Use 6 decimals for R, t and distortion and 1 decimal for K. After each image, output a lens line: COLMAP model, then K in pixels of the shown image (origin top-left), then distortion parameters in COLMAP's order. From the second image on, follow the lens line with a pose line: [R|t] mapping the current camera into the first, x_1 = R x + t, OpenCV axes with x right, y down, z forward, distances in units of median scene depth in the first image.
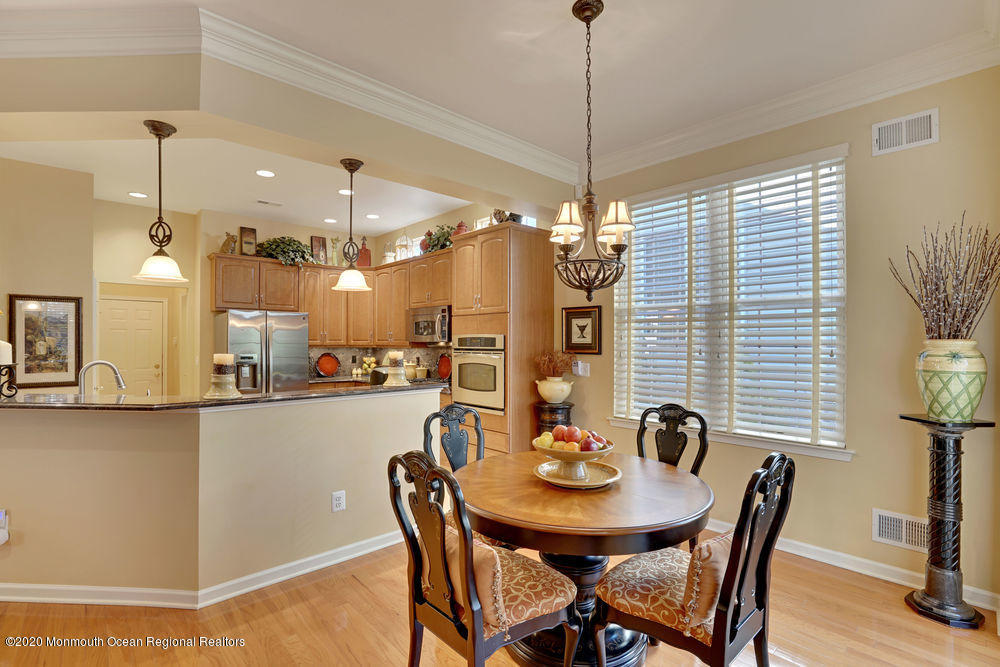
lens RADIAL K [[462.3, 0, 503.0], [0, 462.3, 340.6], [0, 0, 1]] dist [-0.068887, 0.030268]
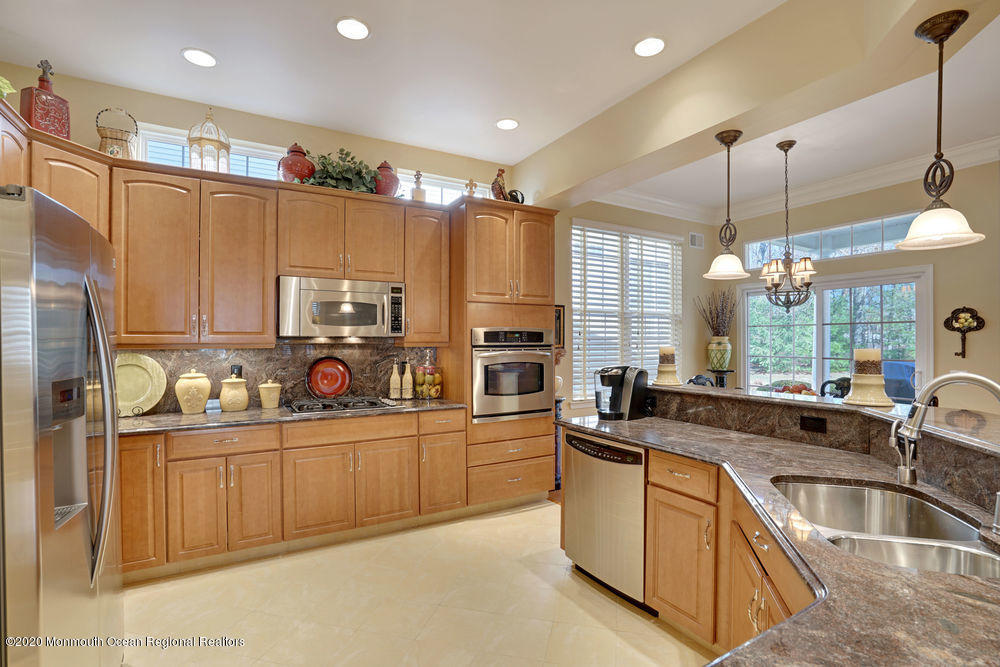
lens RADIAL K [[462.3, 0, 503.0], [0, 462.3, 340.6], [0, 0, 1]] dist [-0.068887, 0.030268]
pose [[0.223159, -0.003057, 0.974777, -0.875376], [-0.001600, 0.999993, 0.003502, 0.006915], [-0.974781, -0.002341, 0.223152, 0.829661]]
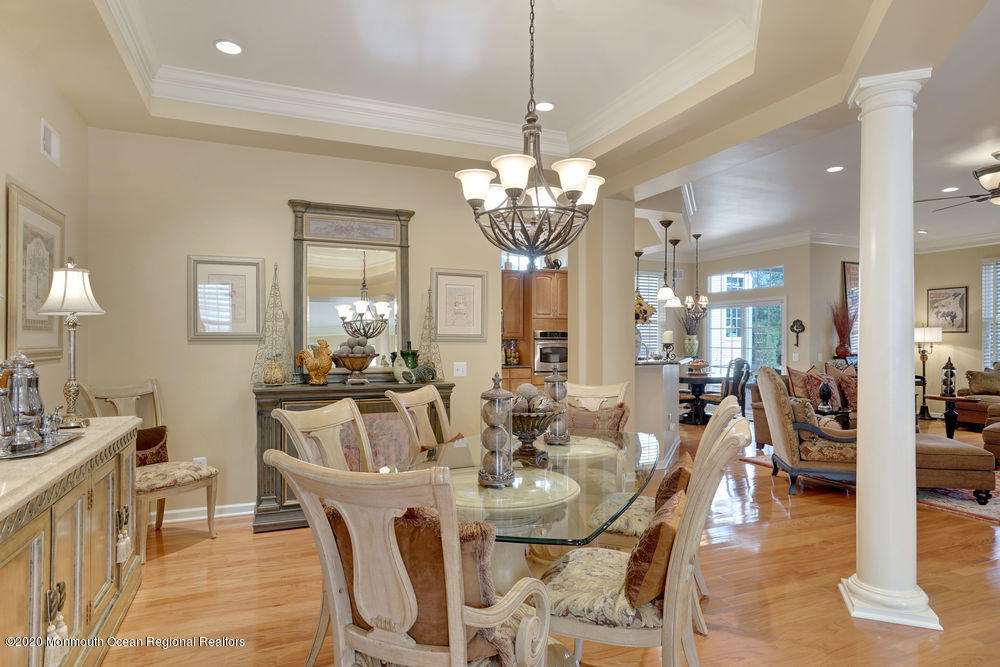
lens RADIAL K [[564.7, 0, 501.3], [0, 564.7, 341.7], [0, 0, 1]] dist [0.002125, 0.002054]
pose [[0.345918, -0.000860, 0.938264, -2.126893], [-0.007264, 0.999967, 0.003595, 0.024320], [-0.938236, -0.008059, 0.345901, 0.447372]]
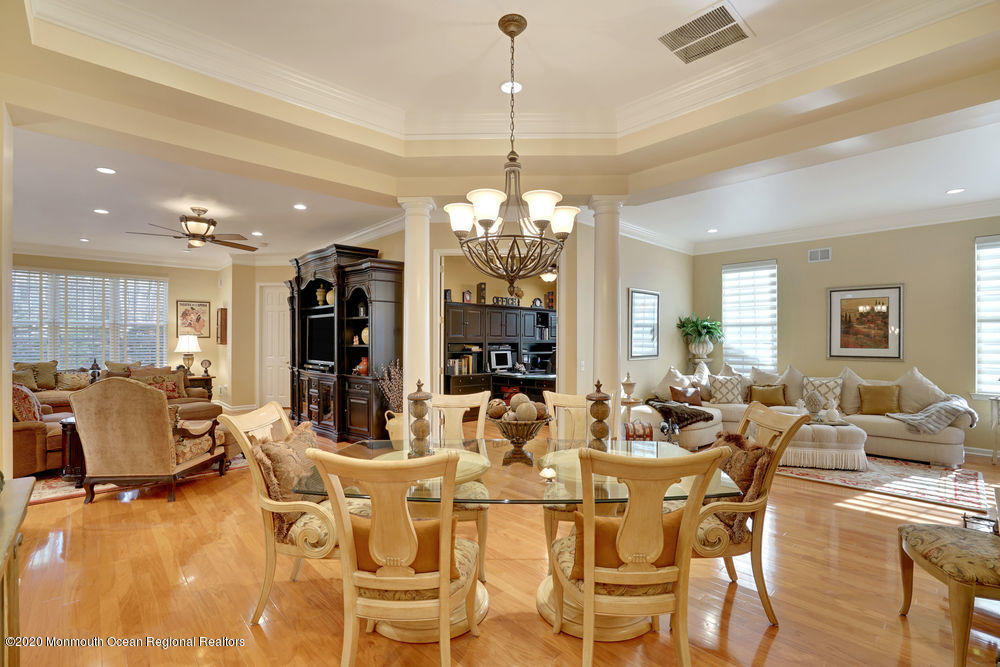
lens RADIAL K [[462.3, 0, 503.0], [0, 462.3, 340.6], [0, 0, 1]] dist [-0.068887, 0.030268]
pose [[-0.999941, -0.002309, 0.010614, -1.551521], [-0.002341, 0.999993, -0.003029, 0.008931], [-0.010607, -0.003054, -0.999939, 1.166911]]
